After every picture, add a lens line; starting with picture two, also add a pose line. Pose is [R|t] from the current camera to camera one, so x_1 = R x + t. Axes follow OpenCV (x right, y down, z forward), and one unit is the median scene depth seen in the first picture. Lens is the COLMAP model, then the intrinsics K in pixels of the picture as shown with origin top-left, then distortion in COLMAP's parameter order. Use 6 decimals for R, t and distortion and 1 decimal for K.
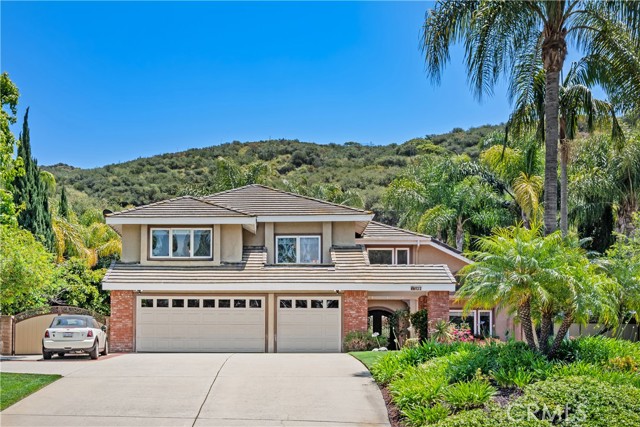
lens RADIAL K [[866.9, 0, 320.0], [0, 866.9, 213.5], [0, 0, 1]] dist [0.005408, 0.008191]
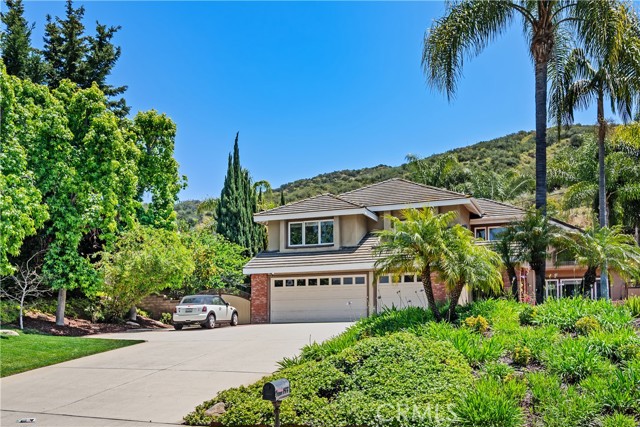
lens RADIAL K [[748.2, 0, 320.0], [0, 748.2, 213.5], [0, 0, 1]] dist [-0.013031, -0.001465]
pose [[0.924580, -0.068027, -0.374866, 0.261773], [0.074677, 0.997203, 0.003224, 0.004299], [0.373598, -0.030975, 0.927073, 0.027634]]
